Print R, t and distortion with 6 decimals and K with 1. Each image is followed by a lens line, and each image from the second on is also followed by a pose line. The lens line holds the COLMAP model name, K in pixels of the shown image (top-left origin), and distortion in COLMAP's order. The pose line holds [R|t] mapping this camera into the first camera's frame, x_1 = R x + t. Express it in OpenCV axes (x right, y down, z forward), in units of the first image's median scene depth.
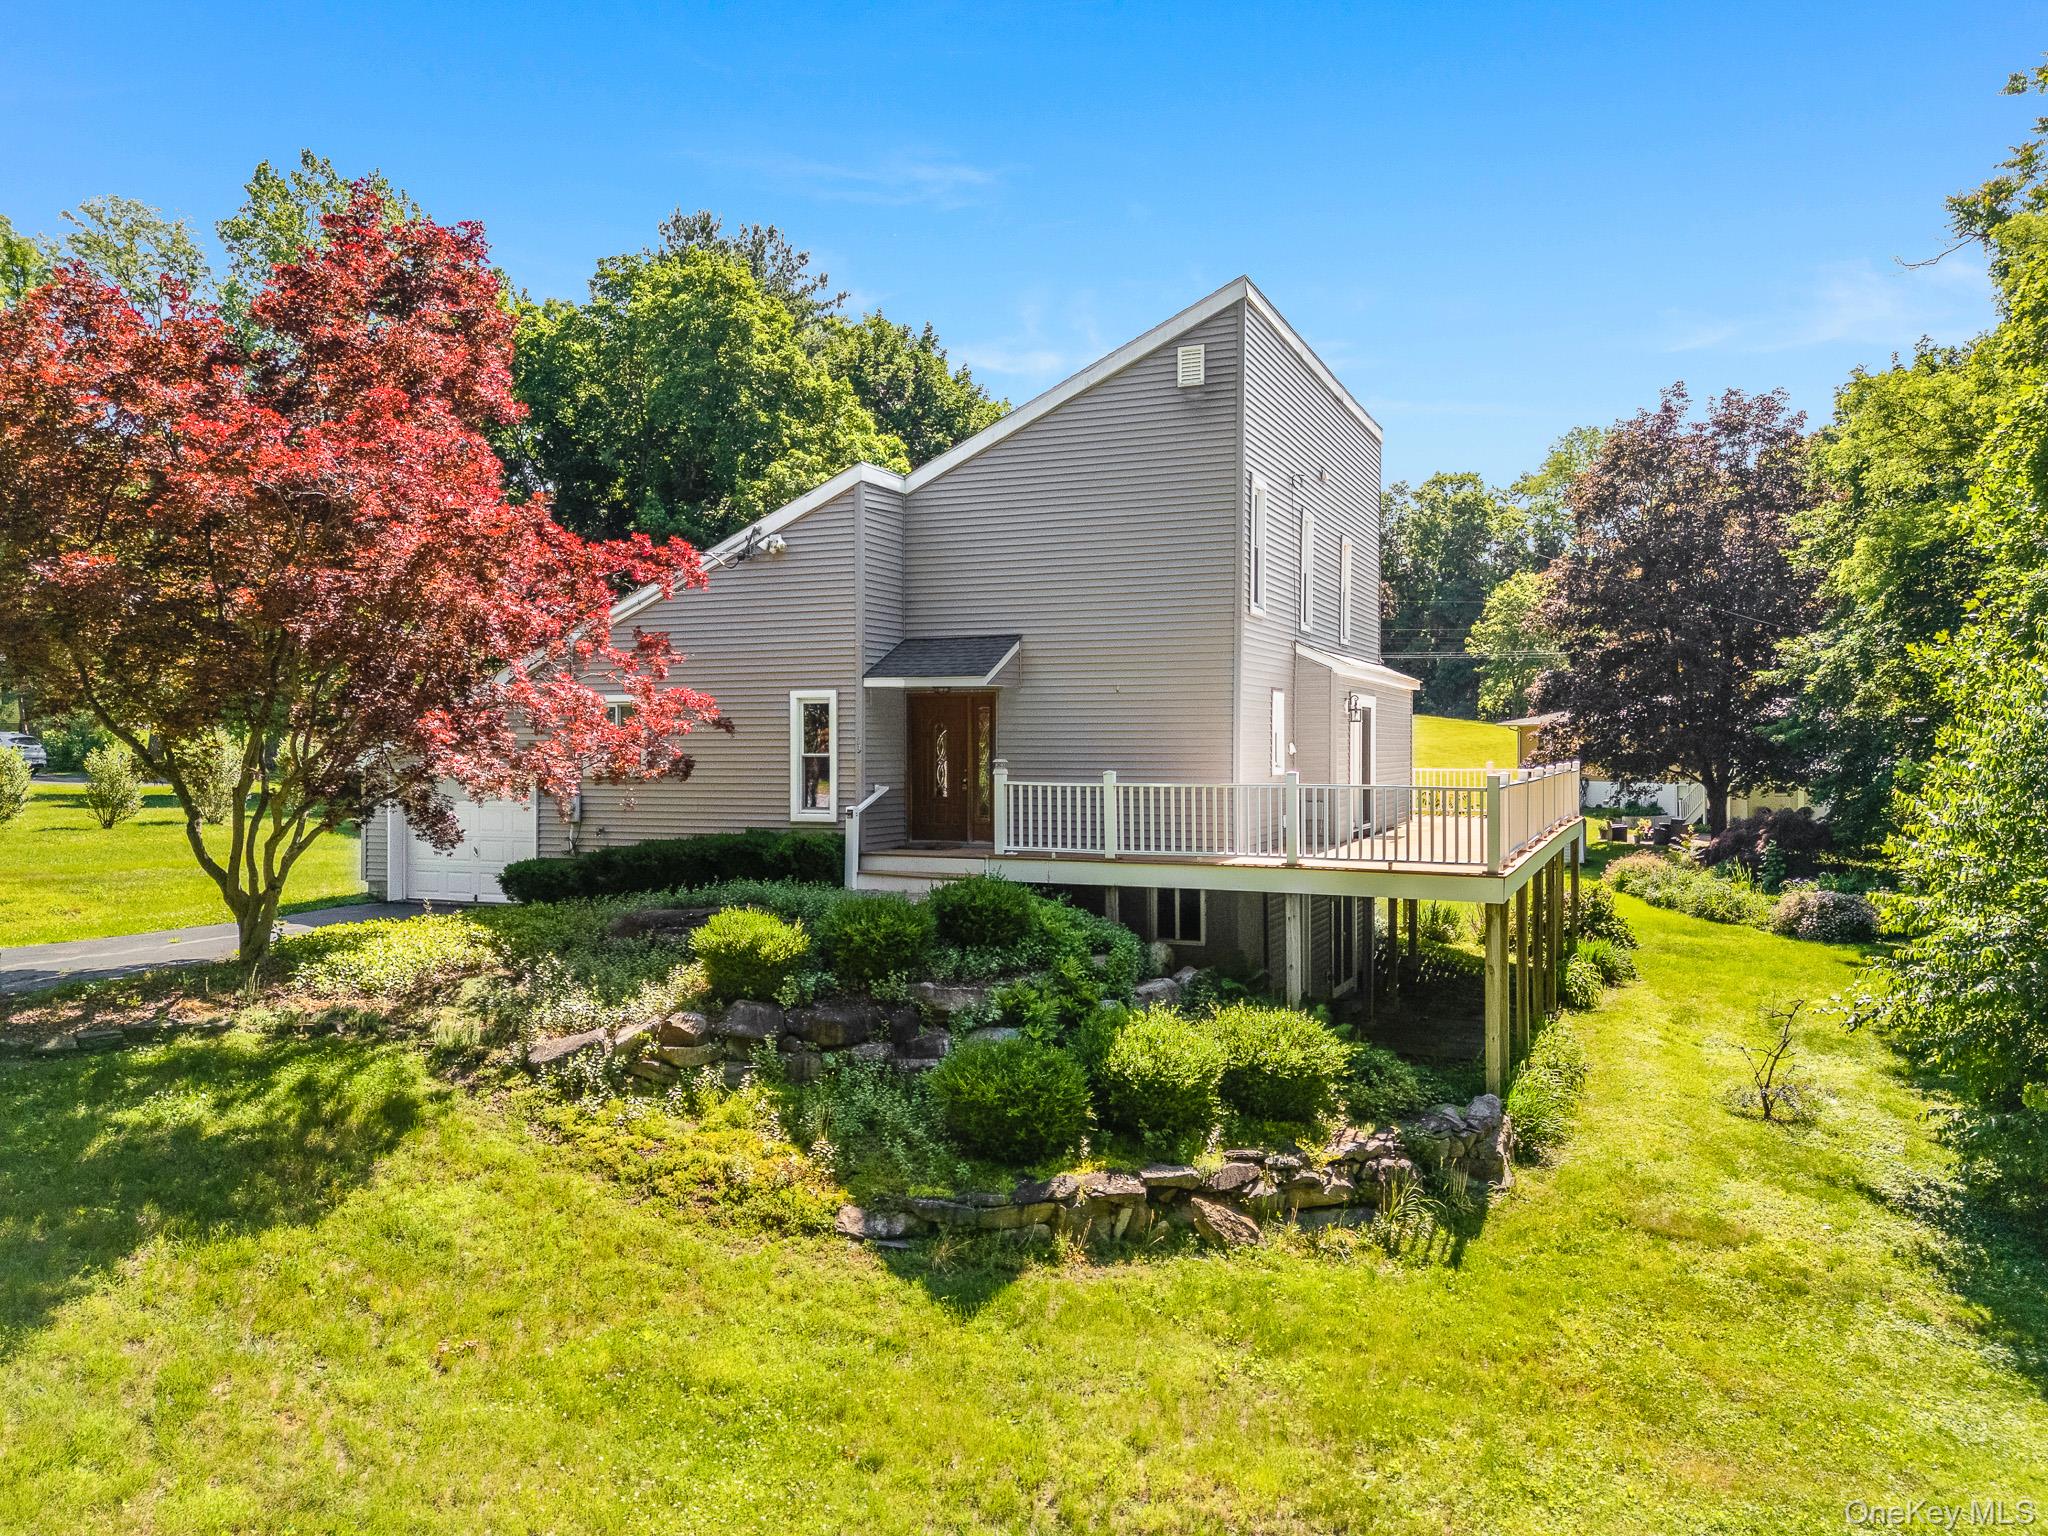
lens RADIAL K [[1504.6, 0, 1024.0], [0, 1504.6, 768.0], [0, 0, 1]] dist [0.096948, -0.114986]
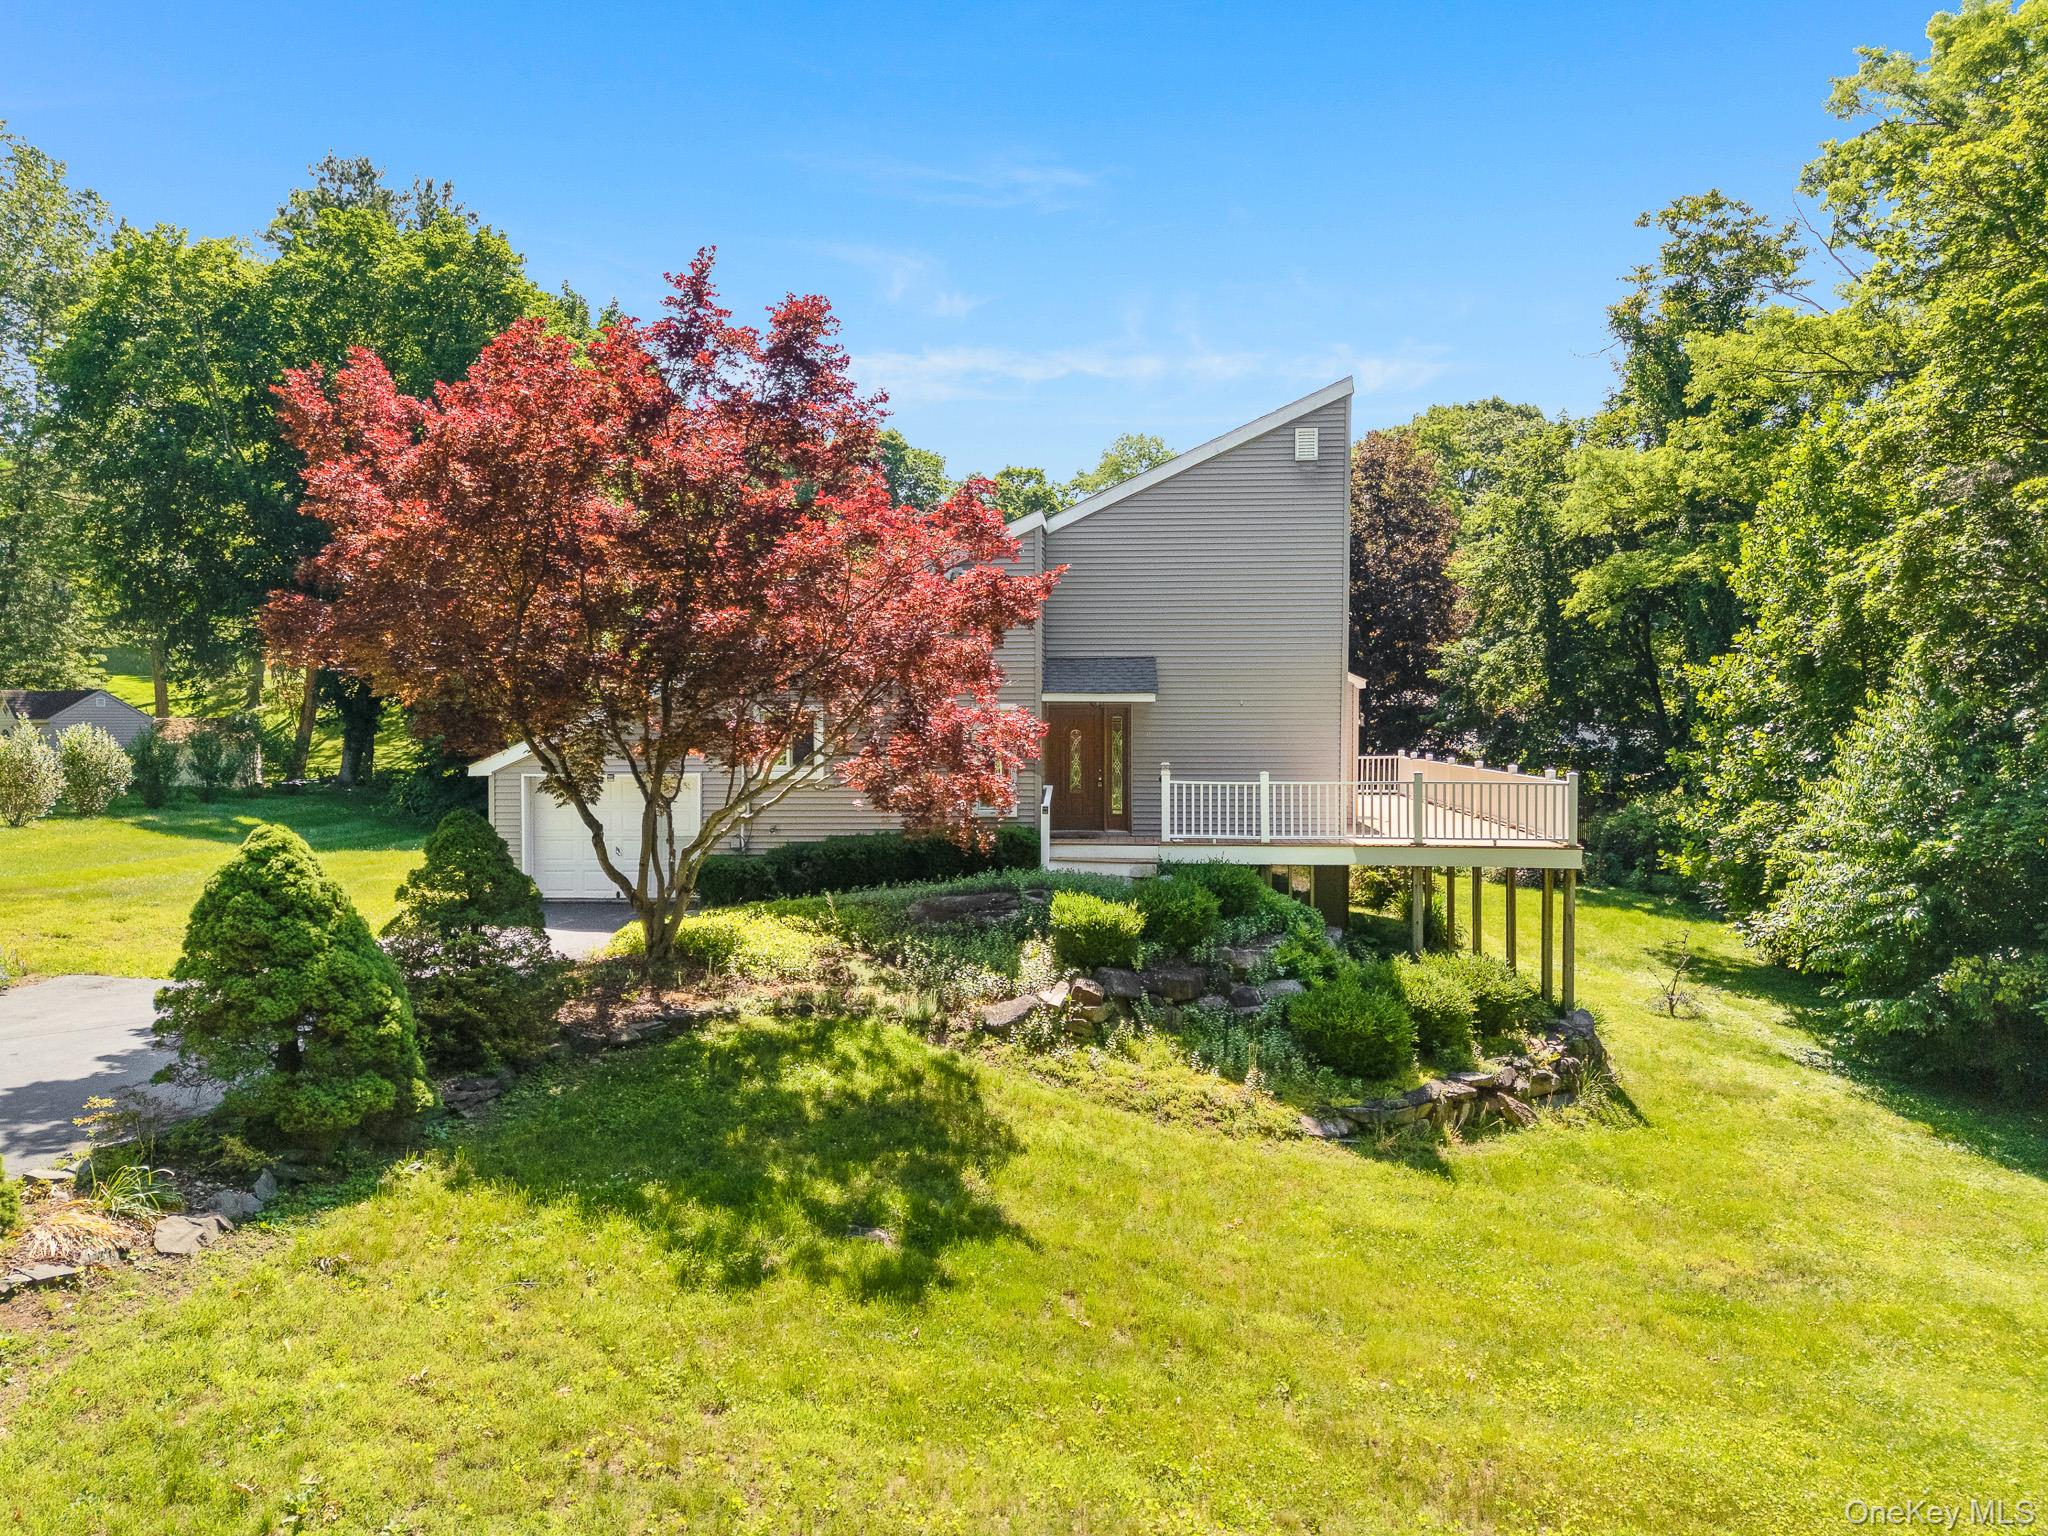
lens RADIAL K [[1504.6, 0, 1024.0], [0, 1504.6, 768.0], [0, 0, 1]] dist [0.096948, -0.114986]
pose [[0.945037, -0.012265, 0.326734, -0.537003], [0.005718, 0.999763, 0.020991, -0.028389], [-0.326914, -0.017969, 0.944883, -0.106533]]
